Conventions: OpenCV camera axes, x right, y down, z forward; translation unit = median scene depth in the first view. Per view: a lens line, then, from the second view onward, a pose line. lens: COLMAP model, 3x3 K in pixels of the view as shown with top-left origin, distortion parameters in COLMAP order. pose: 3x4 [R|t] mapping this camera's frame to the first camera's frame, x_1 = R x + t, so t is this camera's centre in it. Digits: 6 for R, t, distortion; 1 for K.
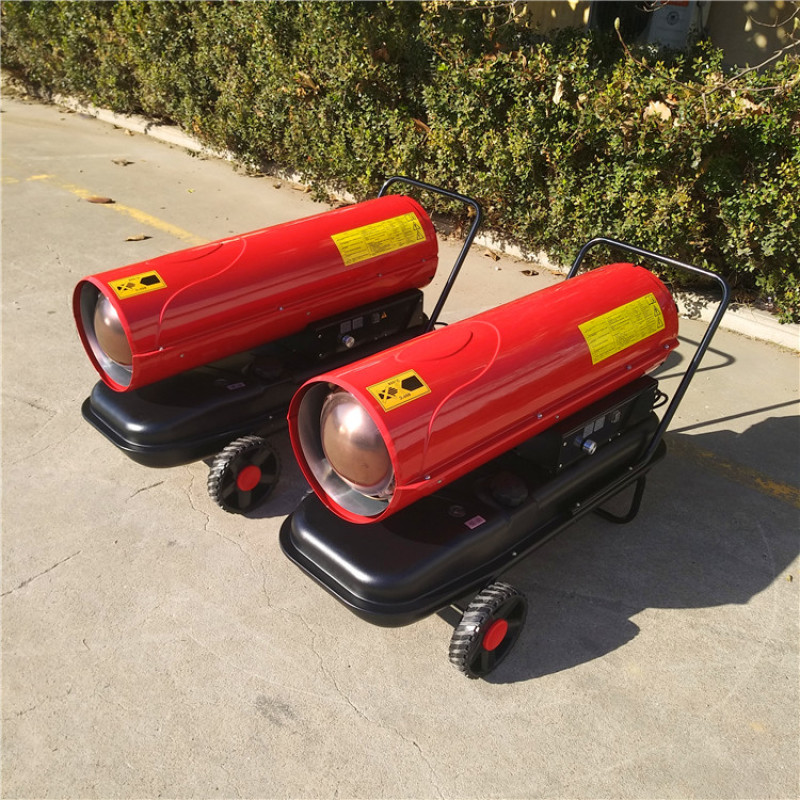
lens RADIAL K [[814.8, 0, 411.5], [0, 814.8, 433.5], [0, 0, 1]] dist [-0.092909, 0.091953]
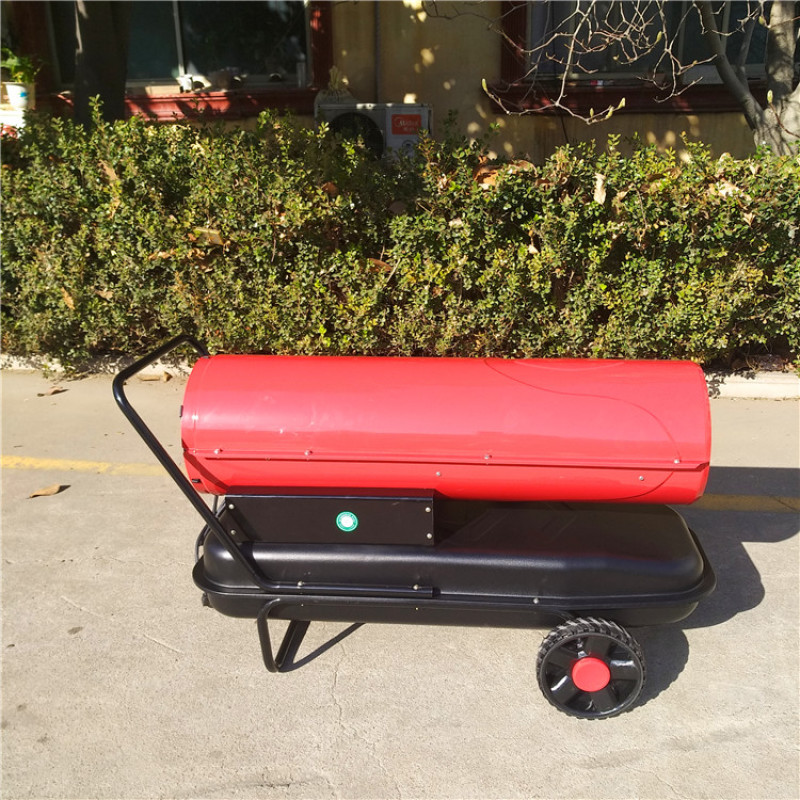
lens RADIAL K [[806.4, 0, 410.8], [0, 806.4, 424.4], [0, 0, 1]] dist [0.177912, -0.693555]
pose [[0.848838, -0.254108, 0.463577, -0.402280], [0.335878, 0.936396, -0.101732, -0.124506], [-0.408241, 0.242059, 0.880197, 0.267247]]
